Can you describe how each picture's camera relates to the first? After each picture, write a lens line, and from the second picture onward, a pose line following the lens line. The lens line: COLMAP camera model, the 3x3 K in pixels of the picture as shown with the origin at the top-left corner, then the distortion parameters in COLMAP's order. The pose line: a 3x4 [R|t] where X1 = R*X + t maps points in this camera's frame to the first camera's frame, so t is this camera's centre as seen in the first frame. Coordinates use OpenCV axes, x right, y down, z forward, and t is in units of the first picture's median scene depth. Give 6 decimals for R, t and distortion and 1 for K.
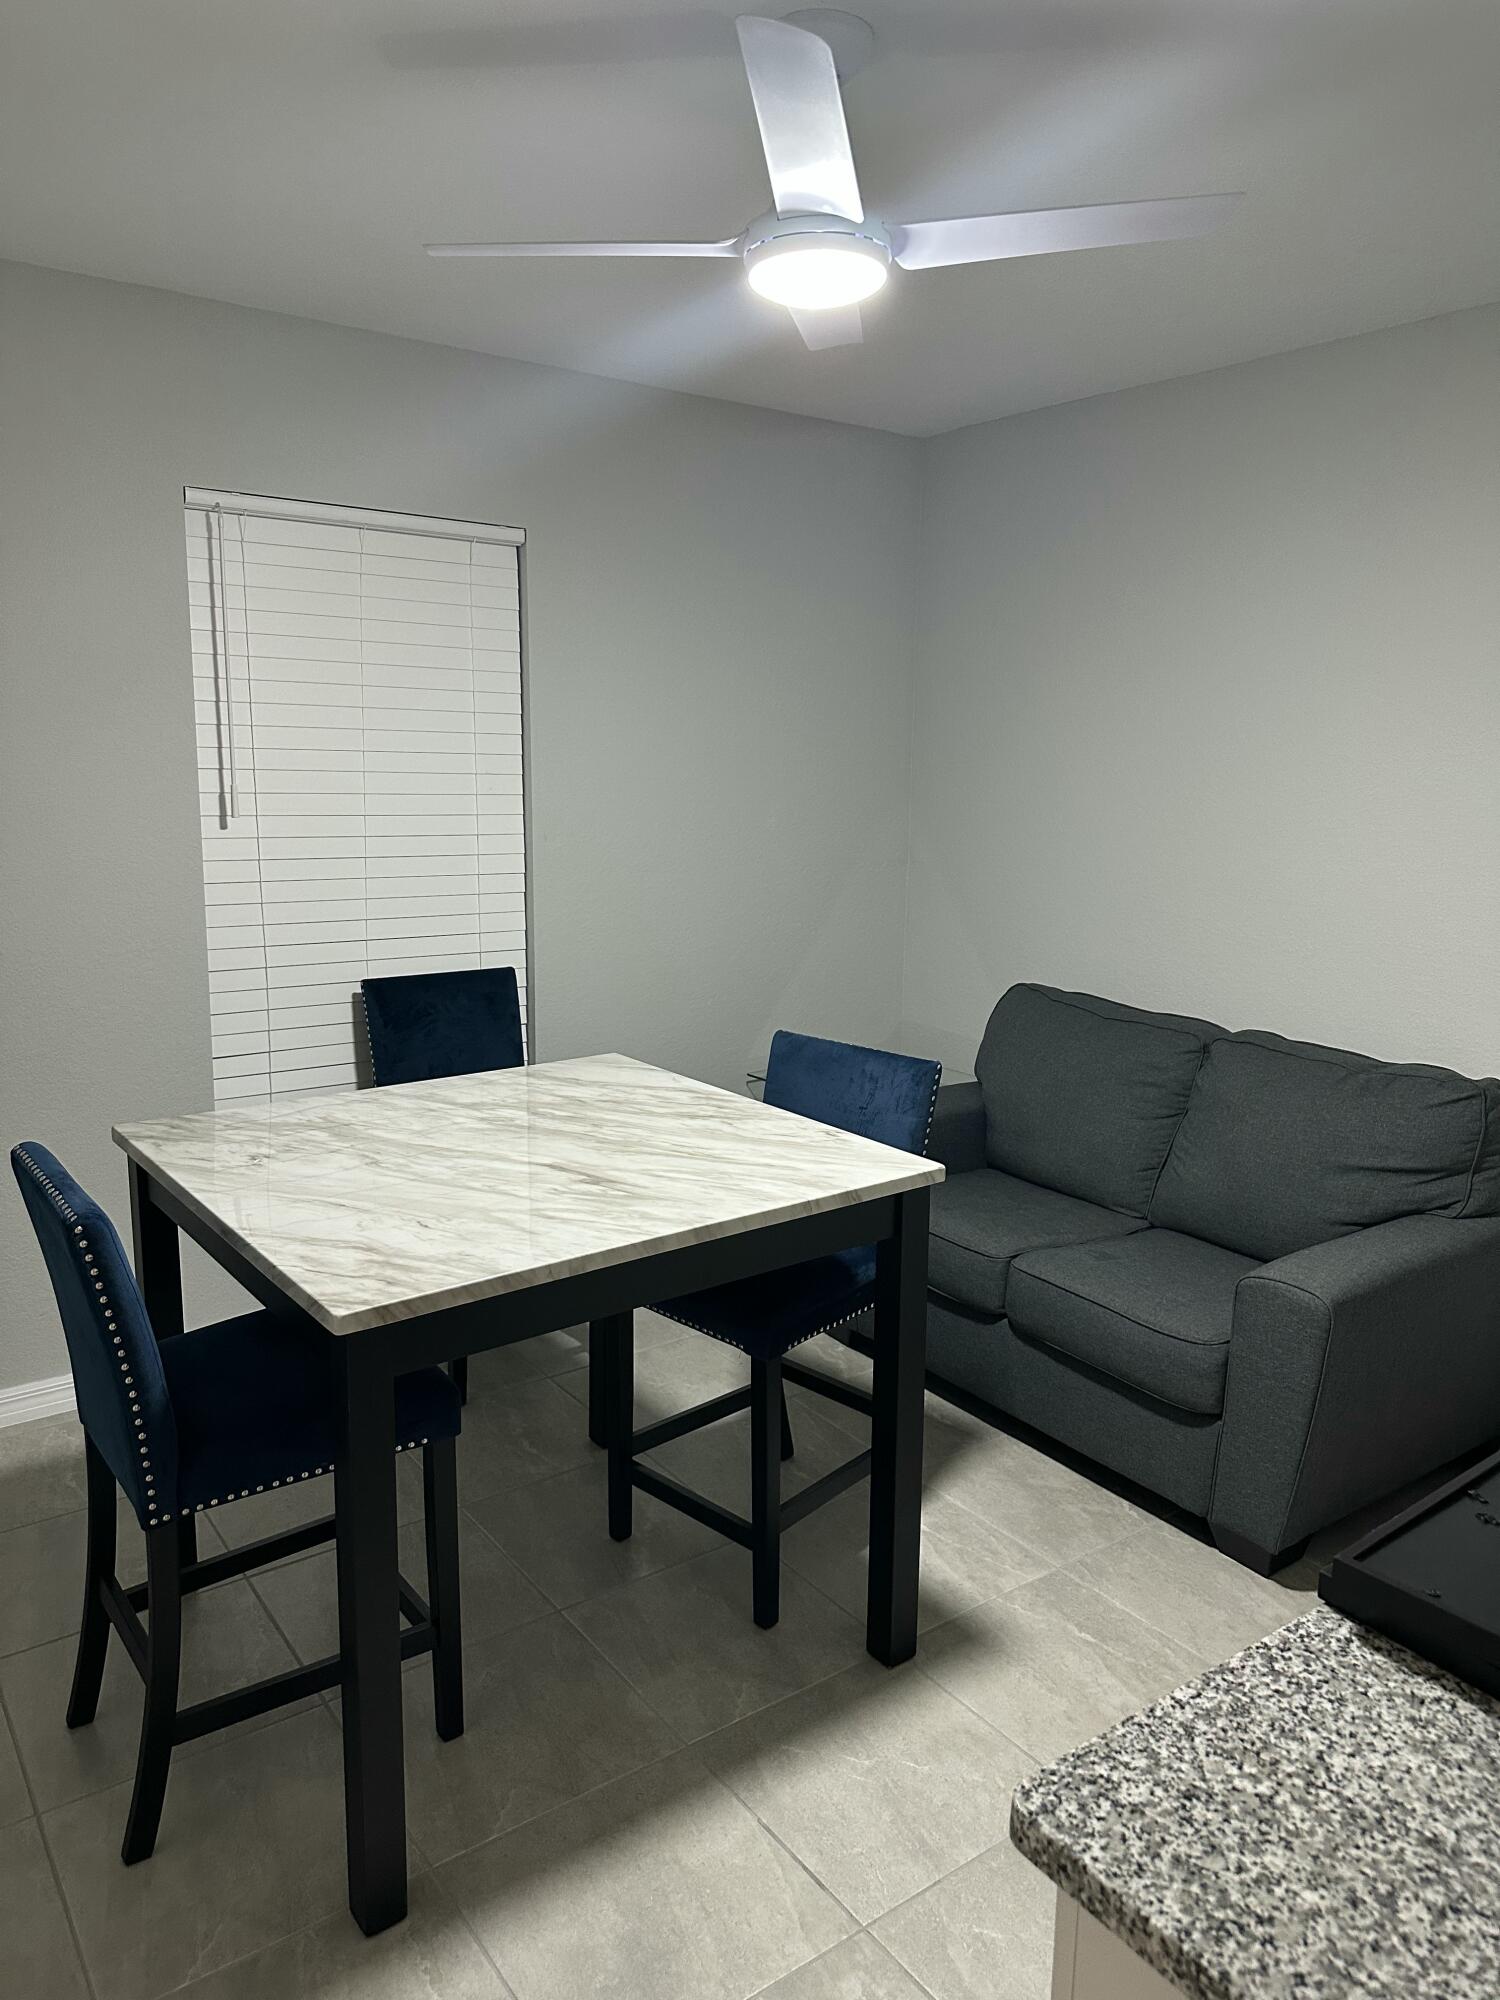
lens RADIAL K [[1433.6, 0, 753.2], [0, 1433.6, 978.5], [0, 0, 1]] dist [0.029727, -0.027812]
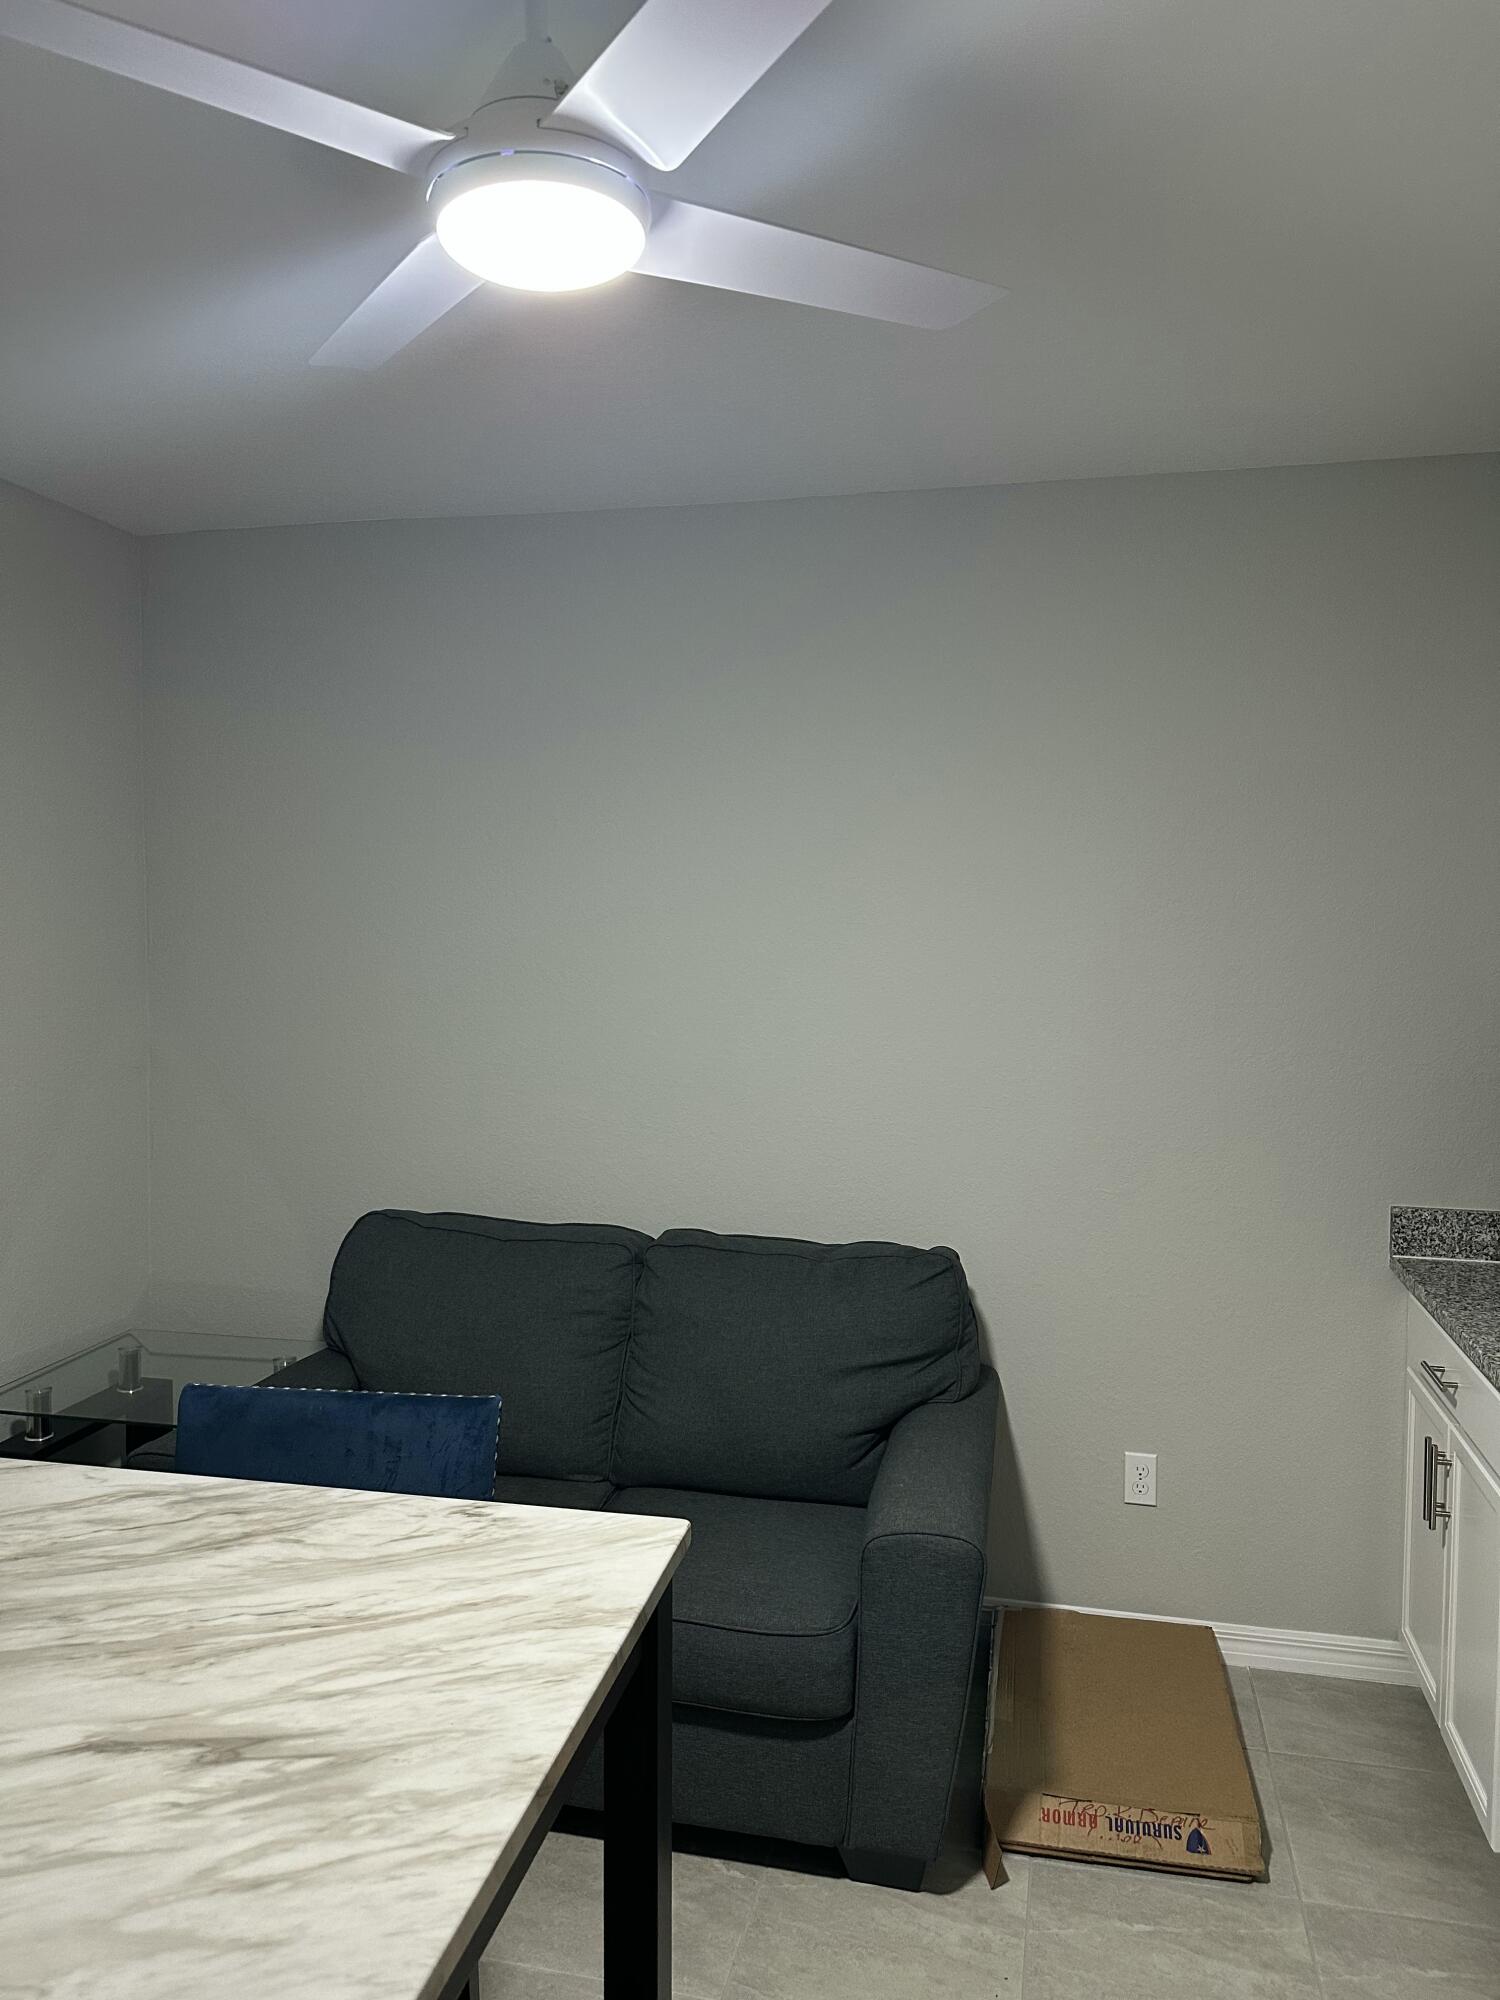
lens RADIAL K [[1433.6, 0, 750.9], [0, 1433.6, 975.4], [0, 0, 1]] dist [0.029727, -0.027812]
pose [[0.752166, -0.041760, 0.657649, -0.291039], [0.113501, 0.991285, -0.066868, -0.082214], [-0.649126, 0.124939, 0.750351, 0.419425]]
